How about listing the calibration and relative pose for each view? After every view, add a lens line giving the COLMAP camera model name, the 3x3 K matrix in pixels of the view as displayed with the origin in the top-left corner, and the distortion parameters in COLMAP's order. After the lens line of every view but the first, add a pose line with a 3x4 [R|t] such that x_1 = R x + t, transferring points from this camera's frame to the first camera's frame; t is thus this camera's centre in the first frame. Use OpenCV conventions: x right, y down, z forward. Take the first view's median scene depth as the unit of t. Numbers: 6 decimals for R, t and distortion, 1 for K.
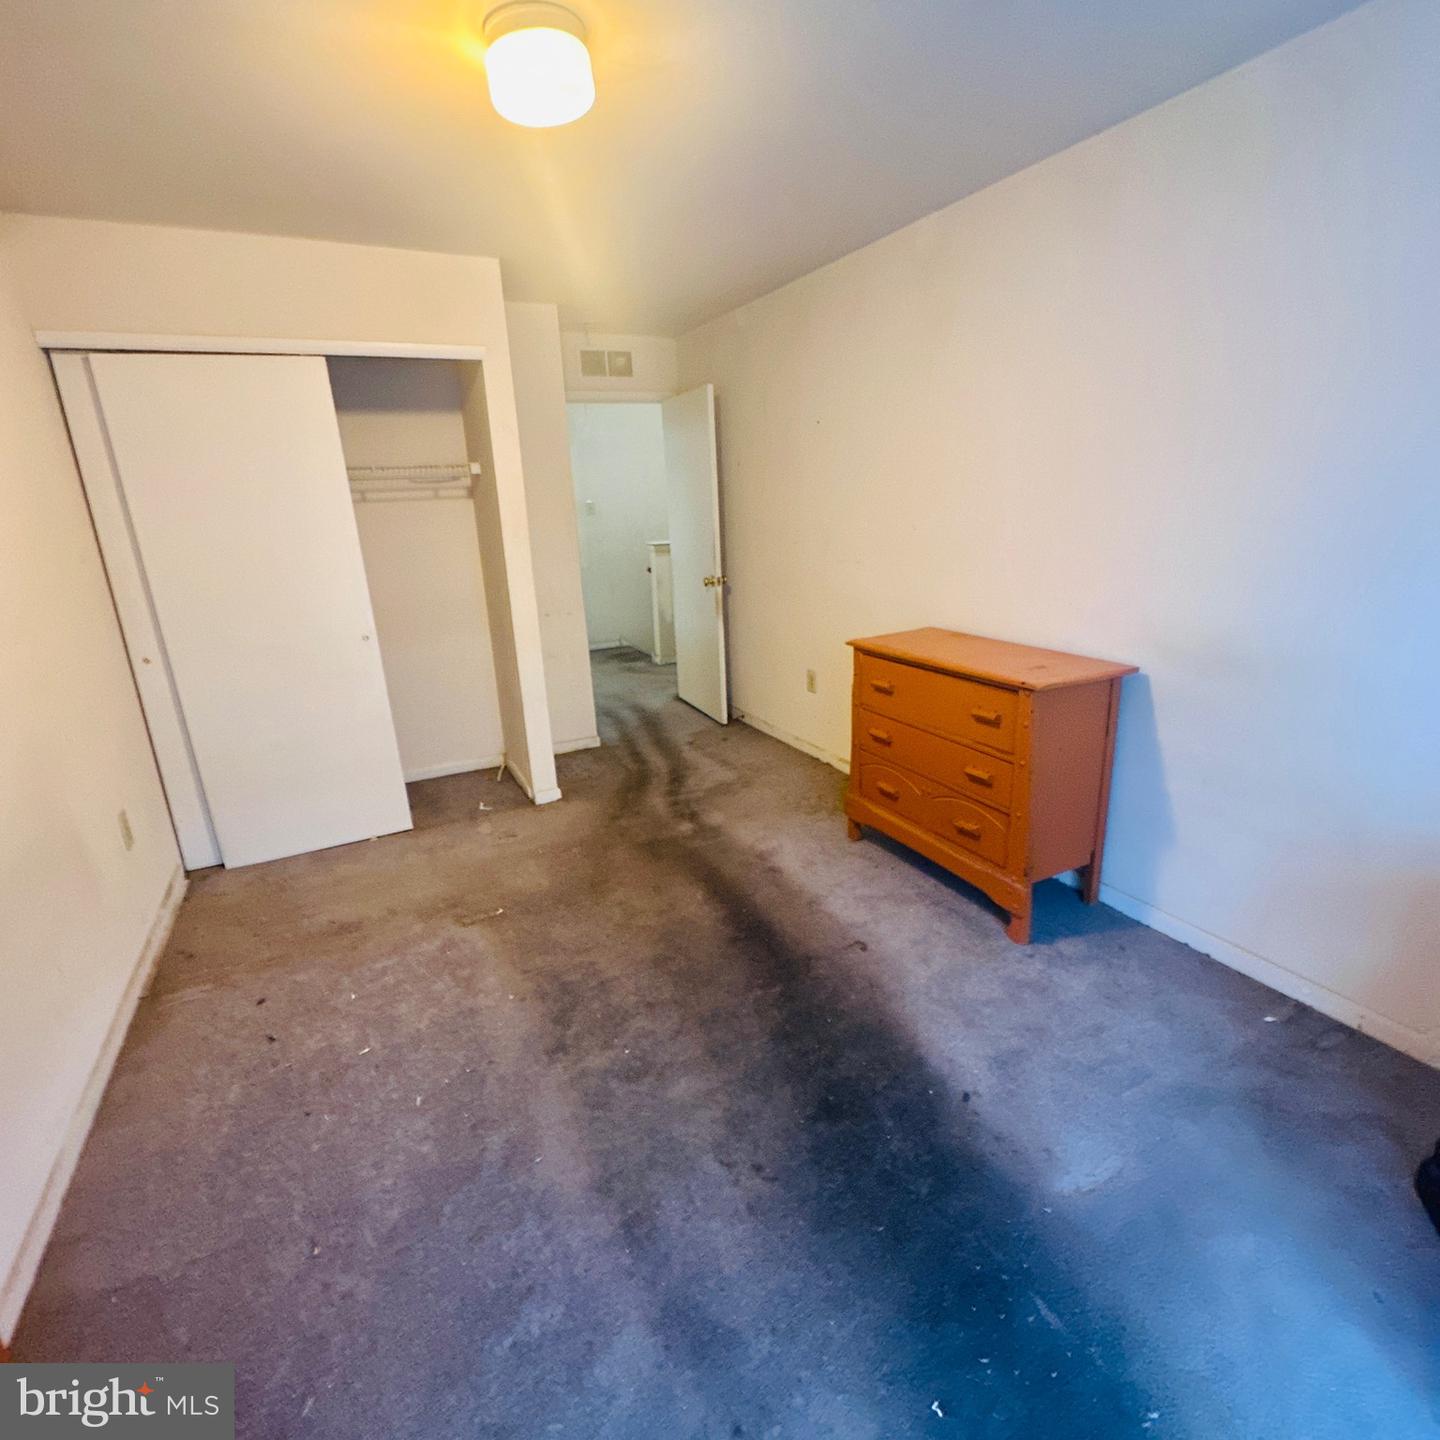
lens RADIAL K [[765.8, 0, 711.3], [0, 765.8, 718.7], [0, 0, 1]] dist [0.000365, 0.000210]
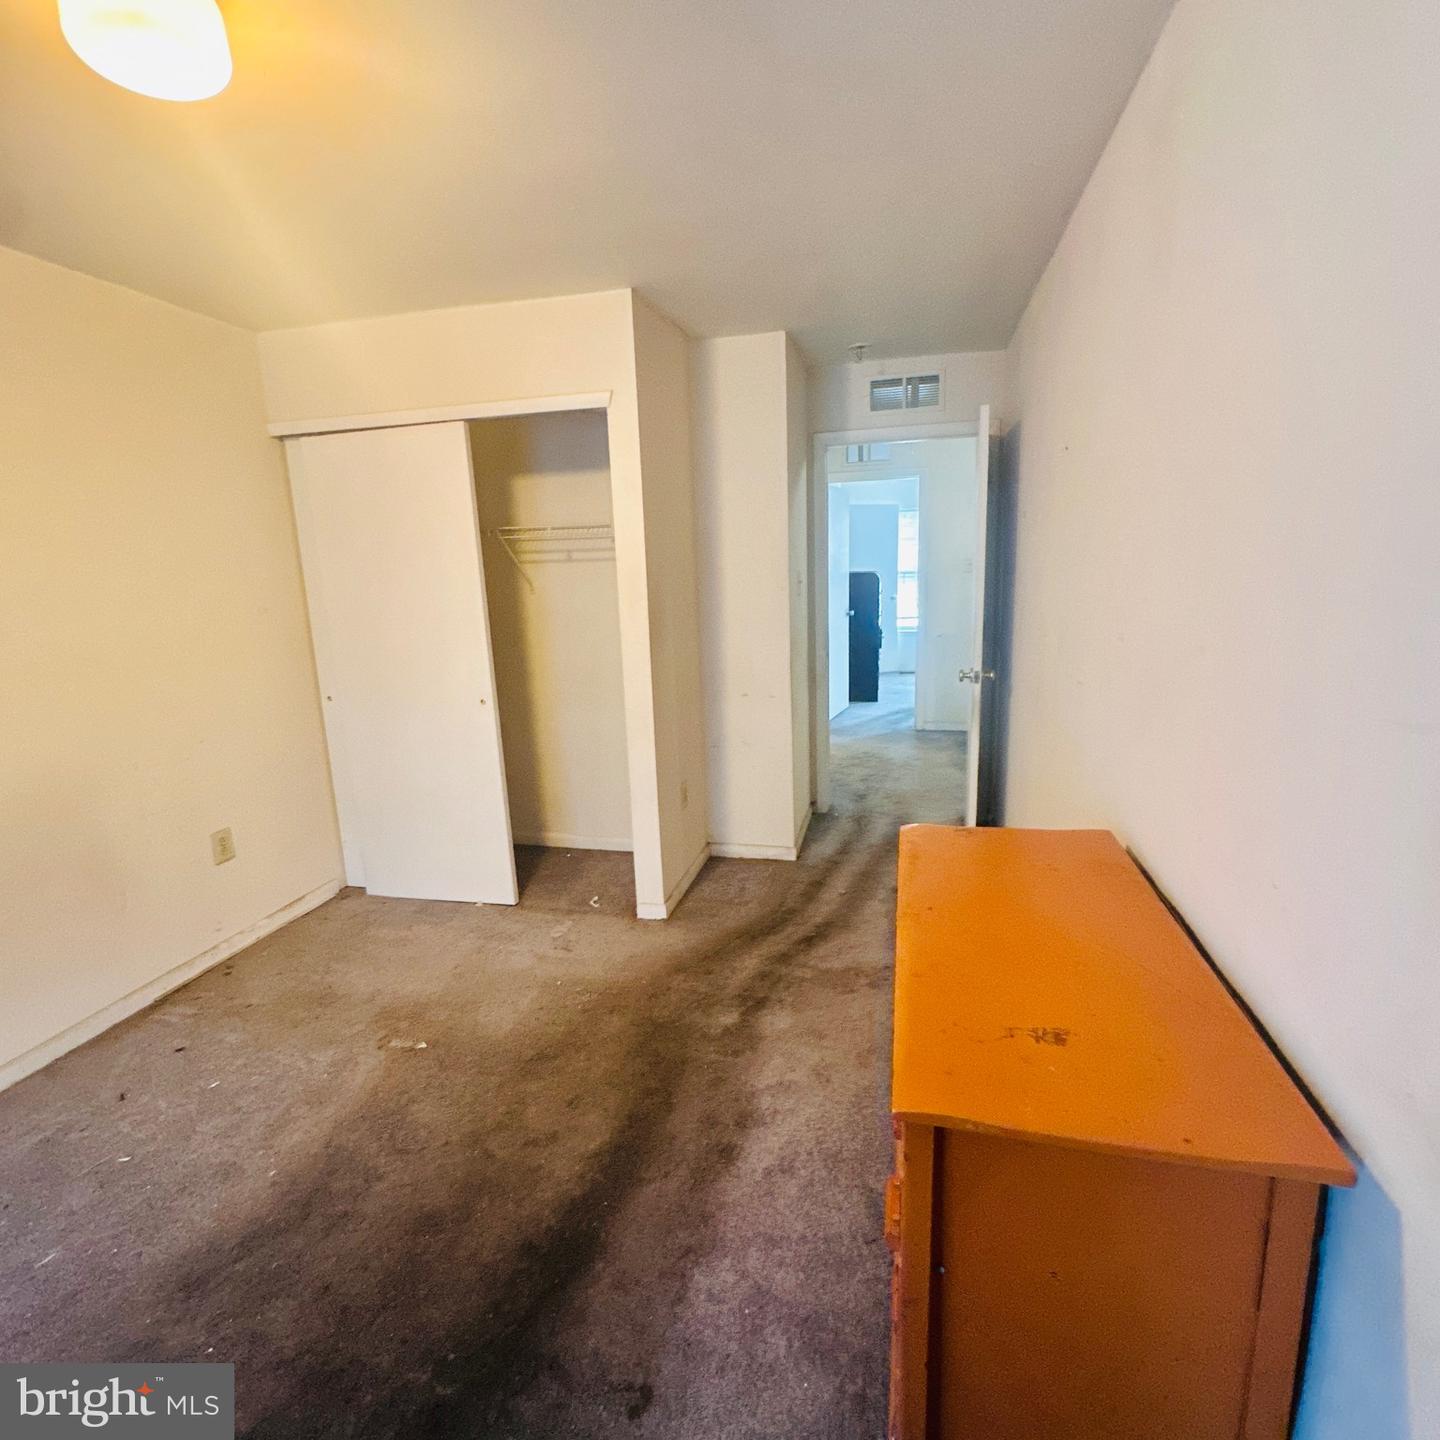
lens RADIAL K [[765.8, 0, 722.5], [0, 765.8, 717.7], [0, 0, 1]] dist [0.000365, 0.000210]
pose [[0.770340, 0.148725, -0.620046, 0.364917], [-0.181680, 0.983305, 0.010139, -0.142335], [0.611203, 0.104839, 0.784500, 0.401876]]
